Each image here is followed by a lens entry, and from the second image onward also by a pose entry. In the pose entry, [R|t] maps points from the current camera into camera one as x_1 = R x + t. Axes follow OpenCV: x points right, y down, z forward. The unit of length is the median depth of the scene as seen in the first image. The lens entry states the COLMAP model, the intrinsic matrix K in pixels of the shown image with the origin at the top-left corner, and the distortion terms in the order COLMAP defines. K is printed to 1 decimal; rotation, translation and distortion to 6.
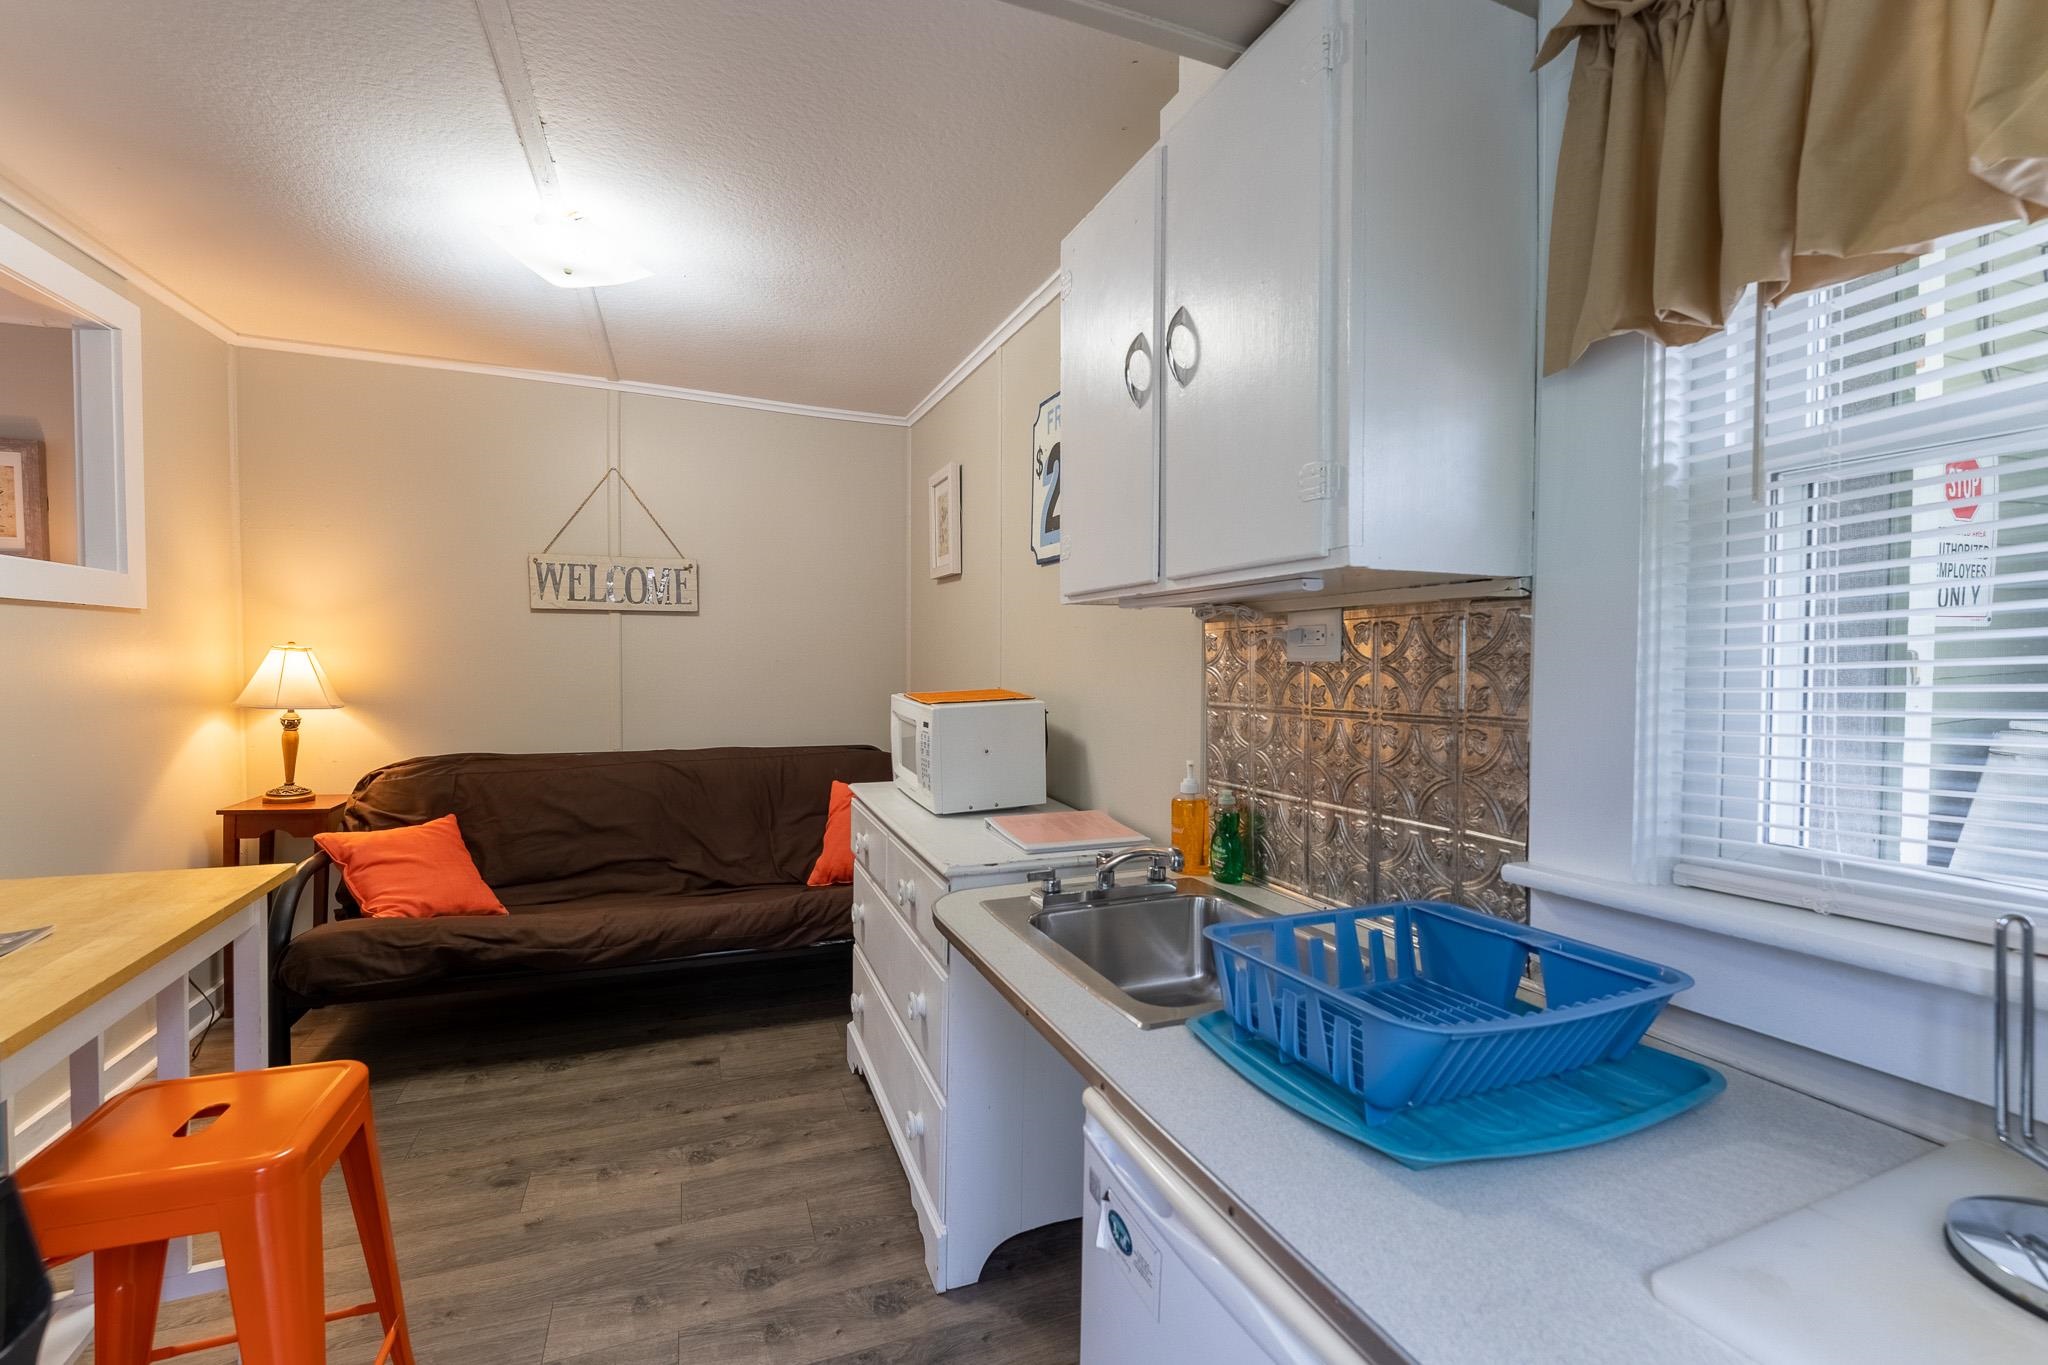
lens RADIAL K [[869.4, 0, 1036.2], [0, 869.4, 686.0], [0, 0, 1]] dist [-0.003932, -0.000384]
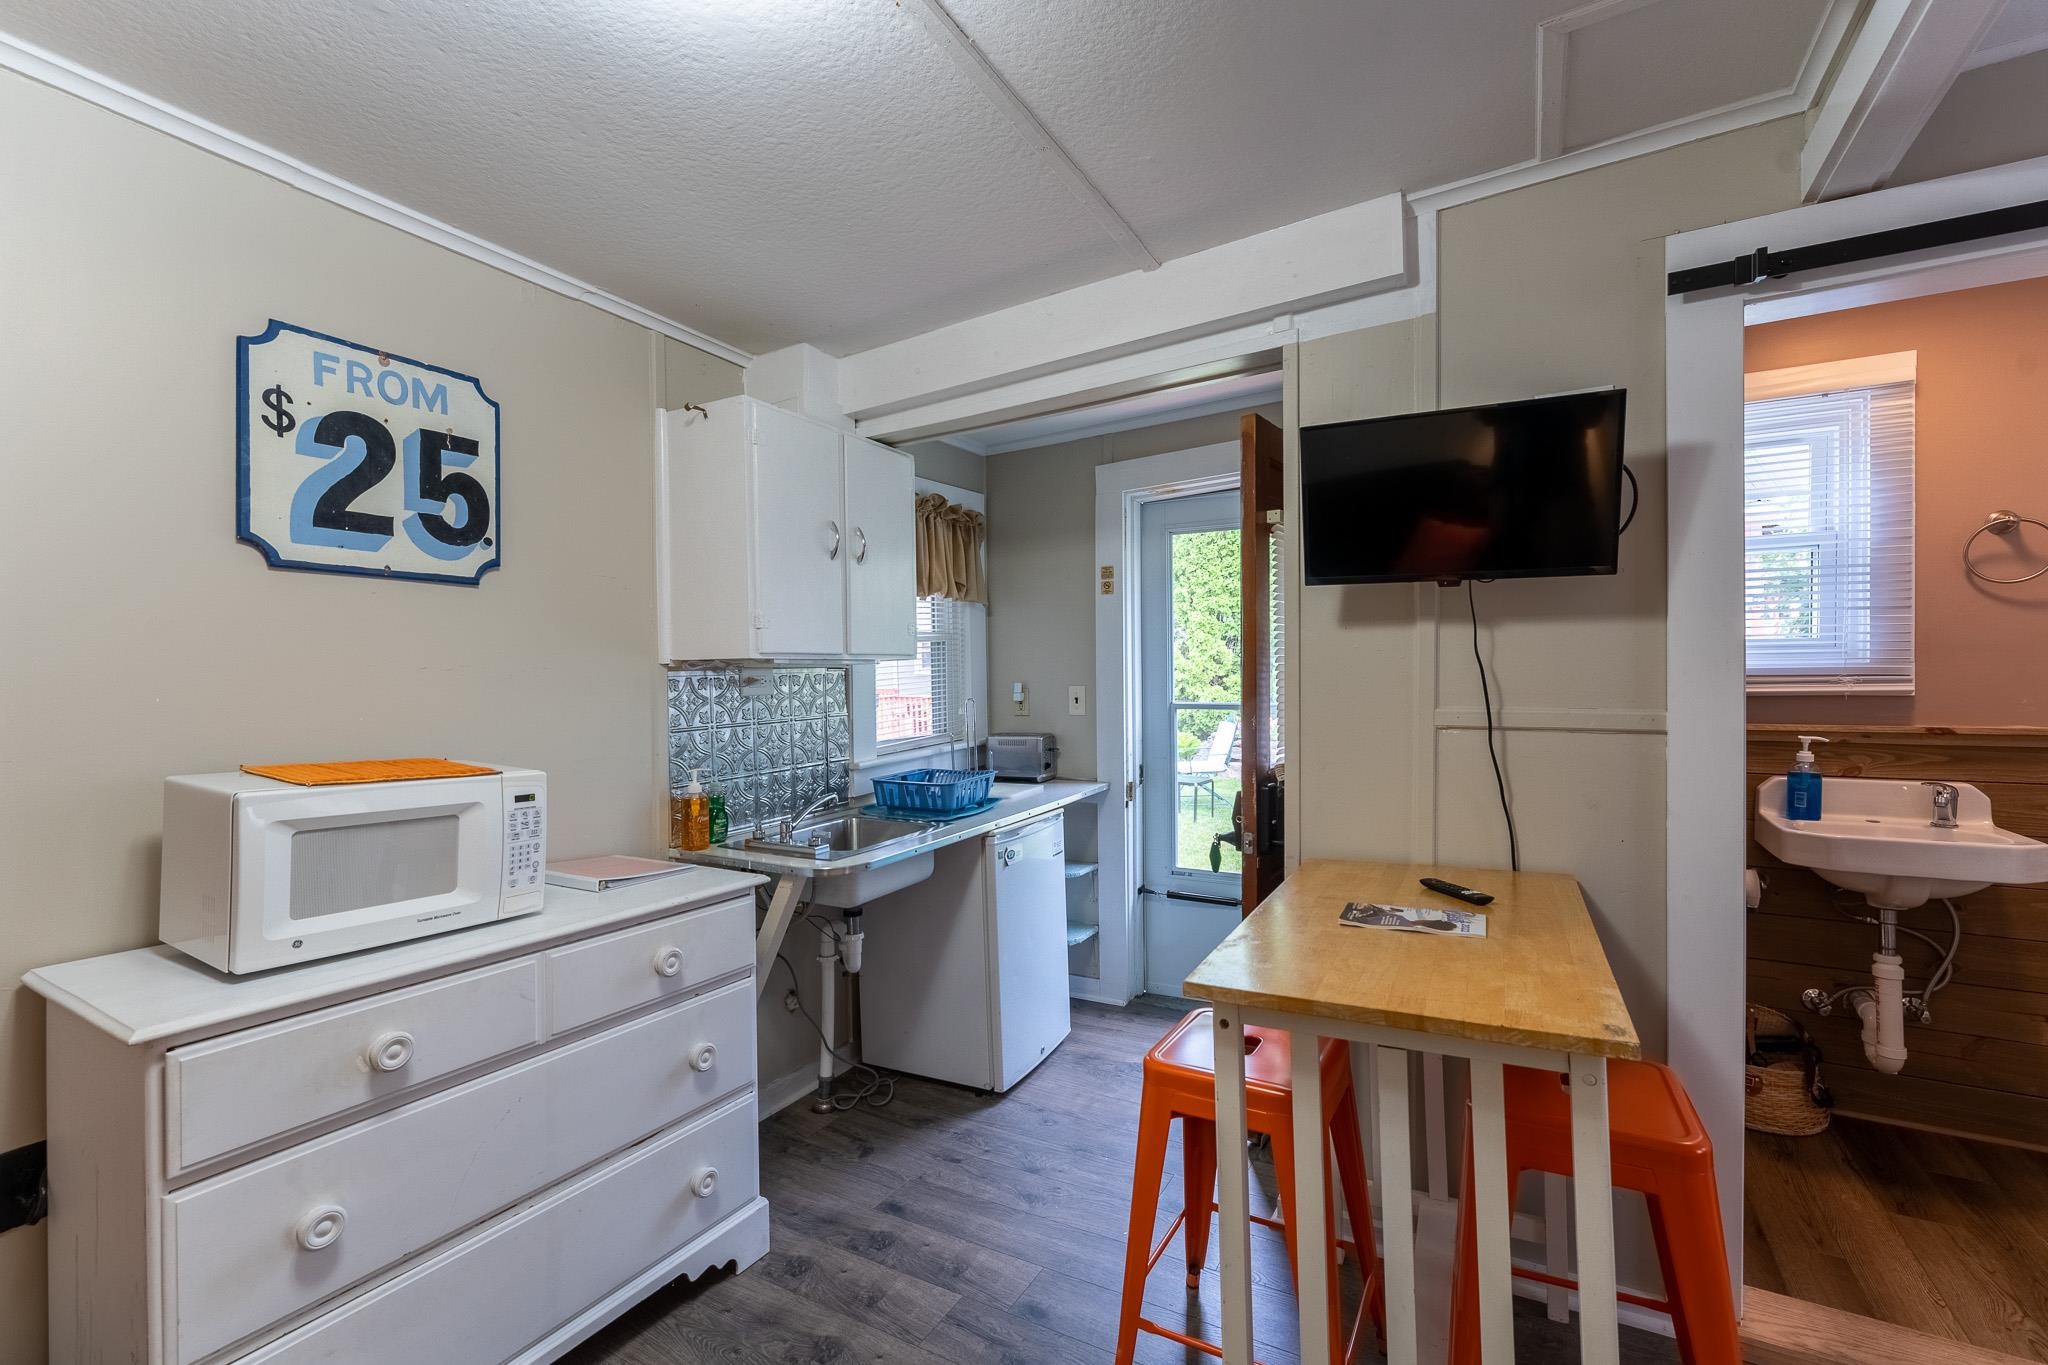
lens RADIAL K [[869.4, 0, 1028.8], [0, 869.4, 683.9], [0, 0, 1]] dist [-0.003932, -0.000384]
pose [[-0.616224, -0.001683, 0.787569, -1.384953], [0.039638, 0.998664, 0.033148, -0.085229], [-0.786572, 0.051644, -0.615335, 1.573203]]
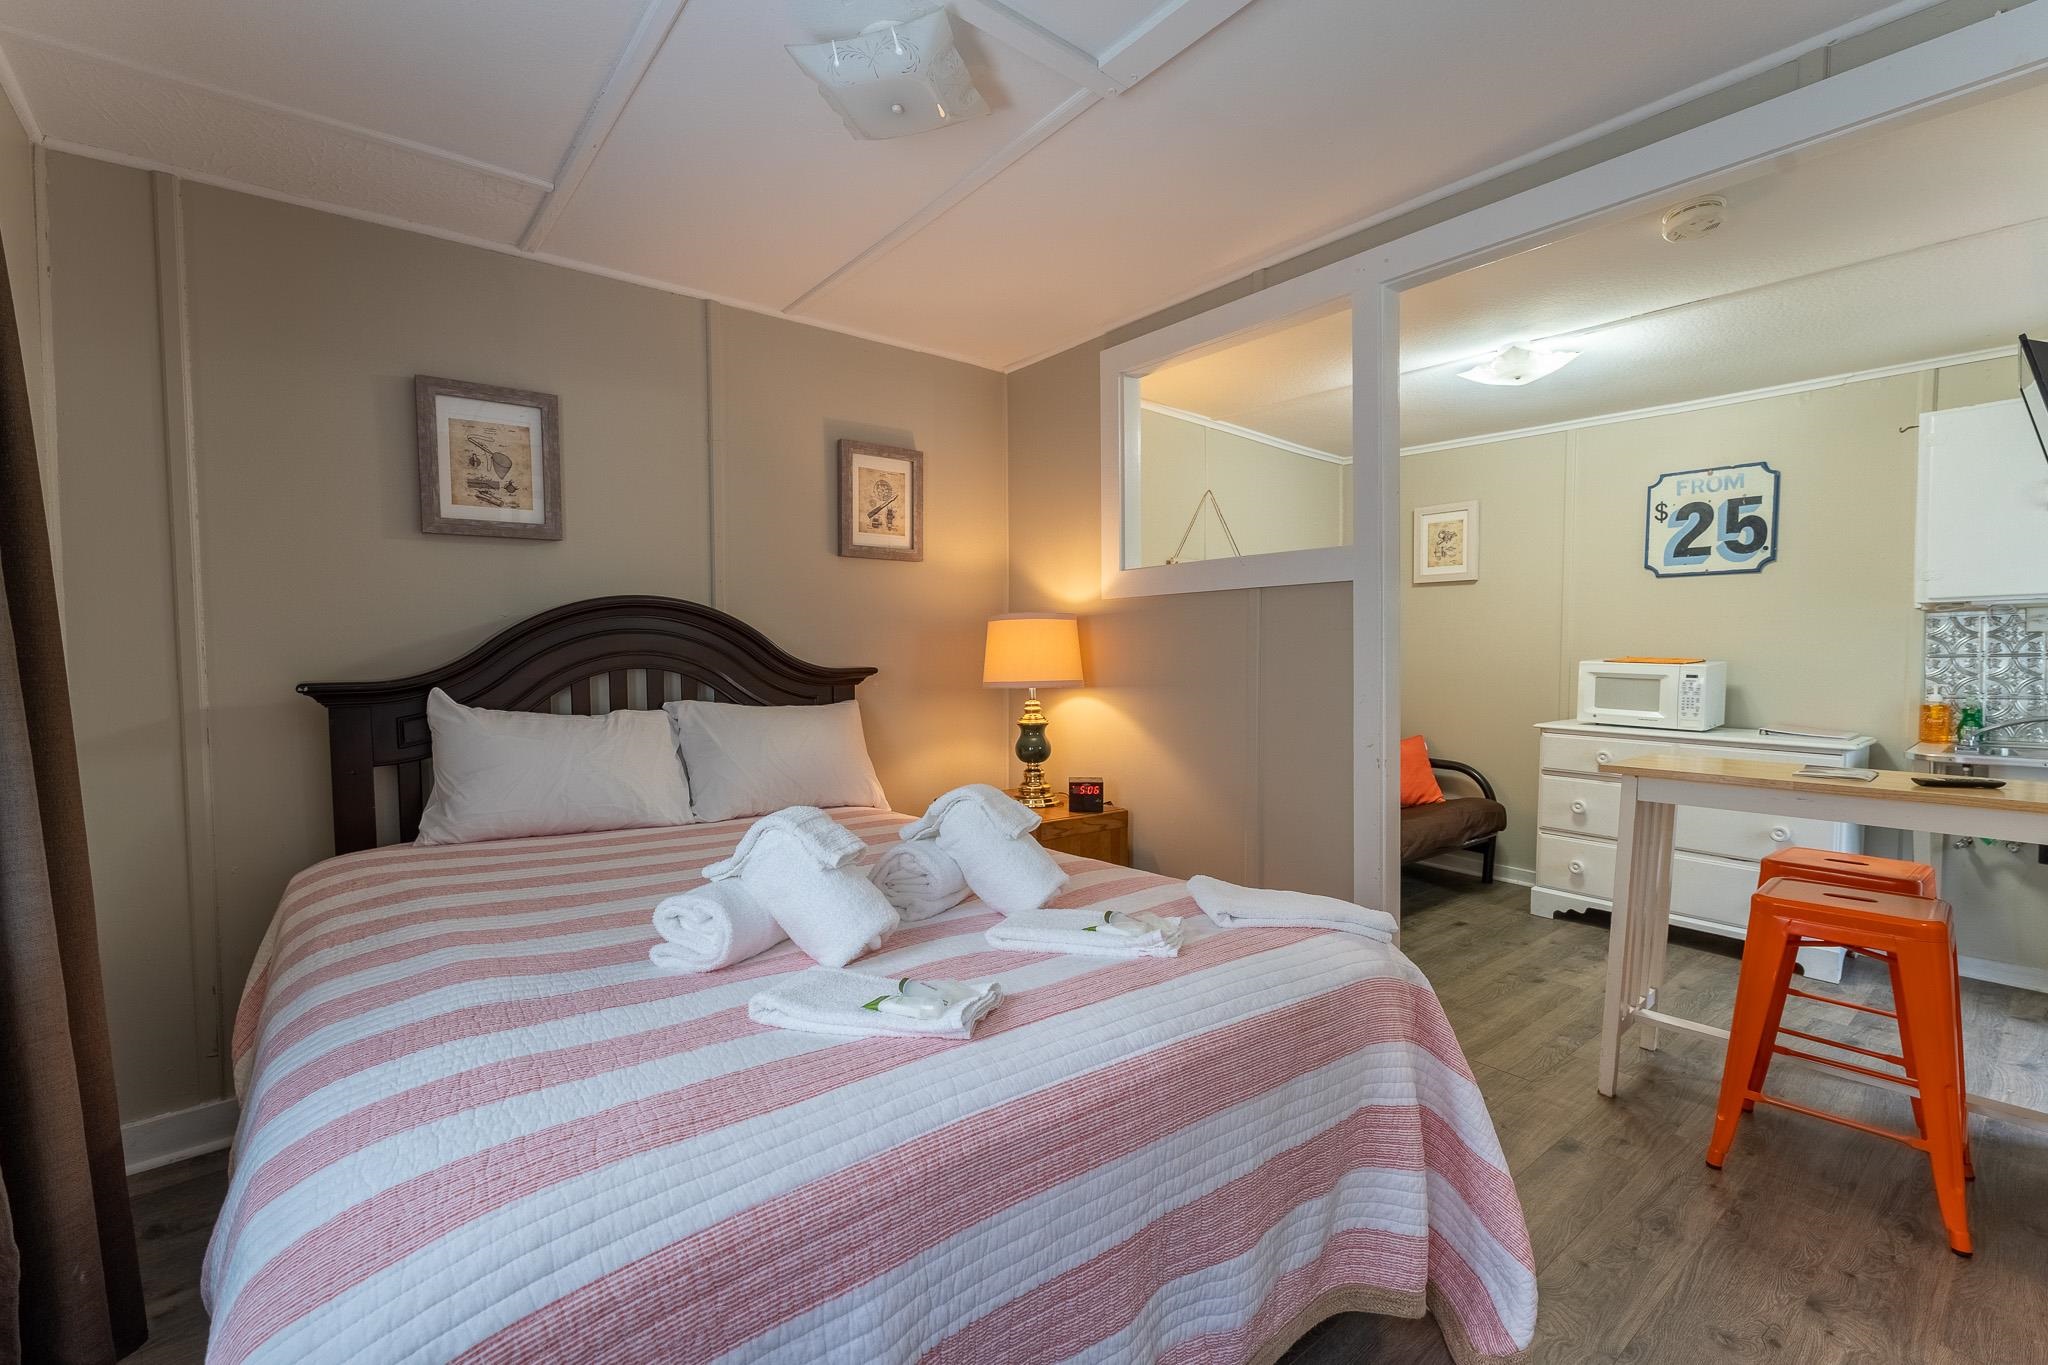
lens RADIAL K [[869.4, 0, 1030.3], [0, 869.4, 683.0], [0, 0, 1]] dist [-0.003932, -0.000384]
pose [[0.954248, -0.020721, 0.298299, -2.531403], [0.021102, 0.999775, 0.001944, 0.039542], [-0.298272, 0.004440, 0.954471, -0.249772]]
